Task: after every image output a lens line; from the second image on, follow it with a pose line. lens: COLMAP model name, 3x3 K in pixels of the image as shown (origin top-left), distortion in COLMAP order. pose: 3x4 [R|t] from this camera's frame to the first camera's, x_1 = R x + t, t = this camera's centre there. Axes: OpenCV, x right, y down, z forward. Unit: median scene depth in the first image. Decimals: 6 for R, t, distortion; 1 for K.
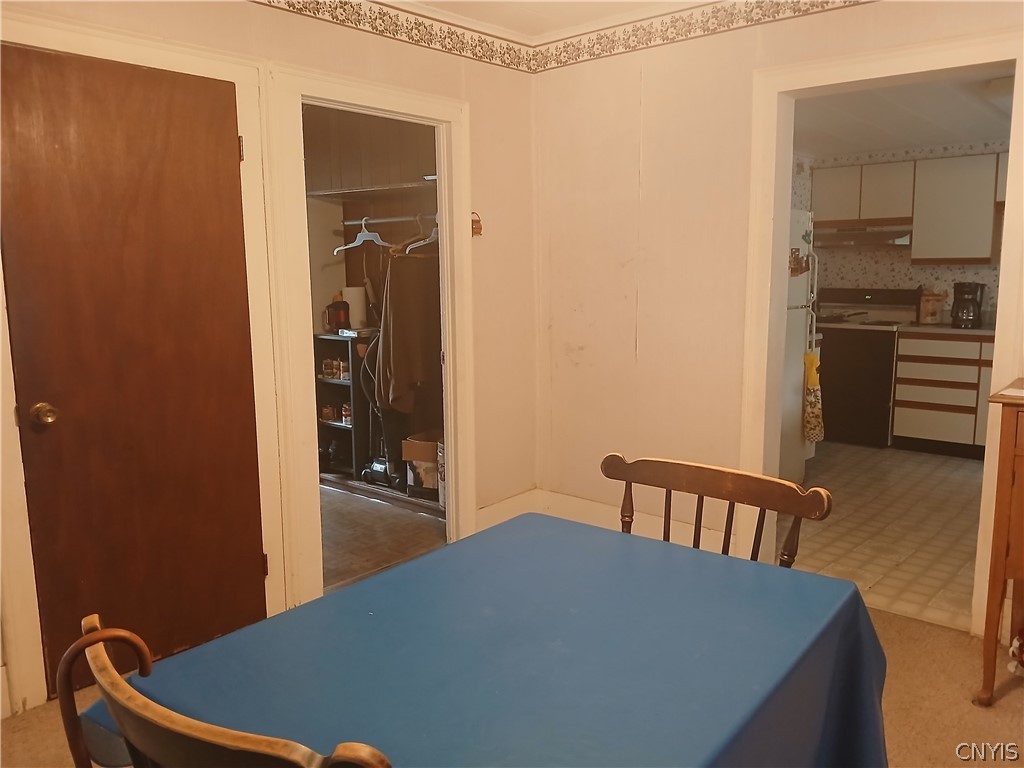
lens RADIAL K [[808.9, 0, 511.3], [0, 808.9, 384.5], [0, 0, 1]] dist [-0.016290, -0.000752]
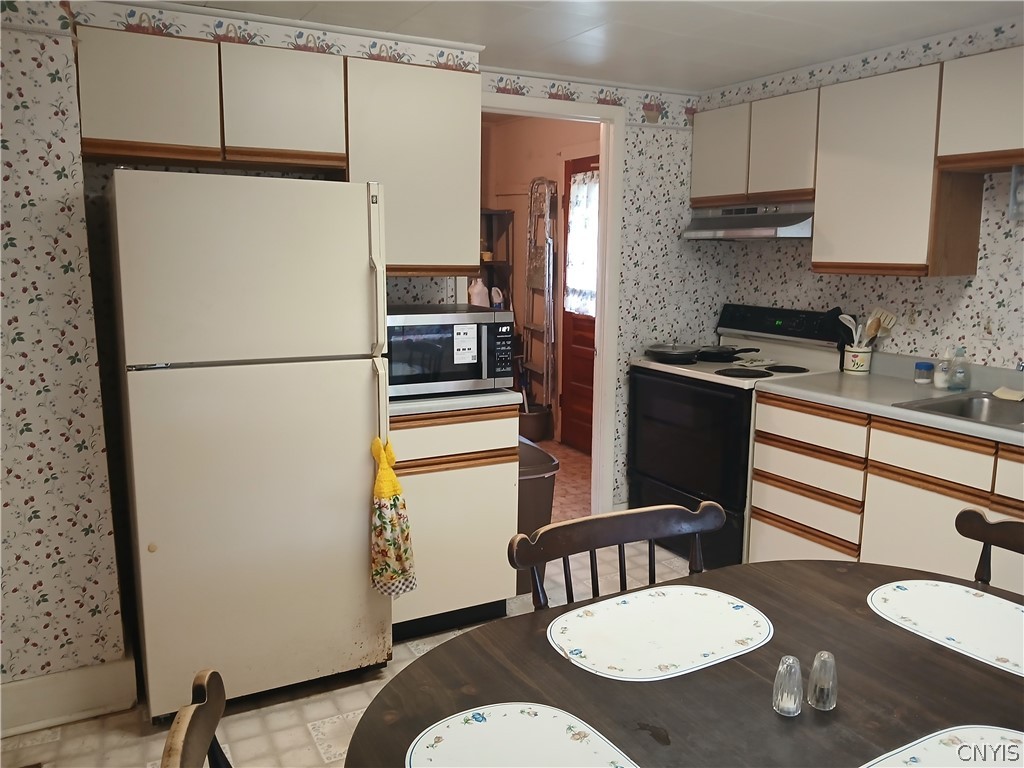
lens RADIAL K [[808.9, 0, 513.1], [0, 808.9, 386.2], [0, 0, 1]] dist [-0.016290, -0.000752]
pose [[0.939311, 0.069464, -0.335961, 0.497530], [-0.058446, 0.997372, 0.042811, -0.081133], [0.338052, -0.020578, 0.940902, 0.391140]]
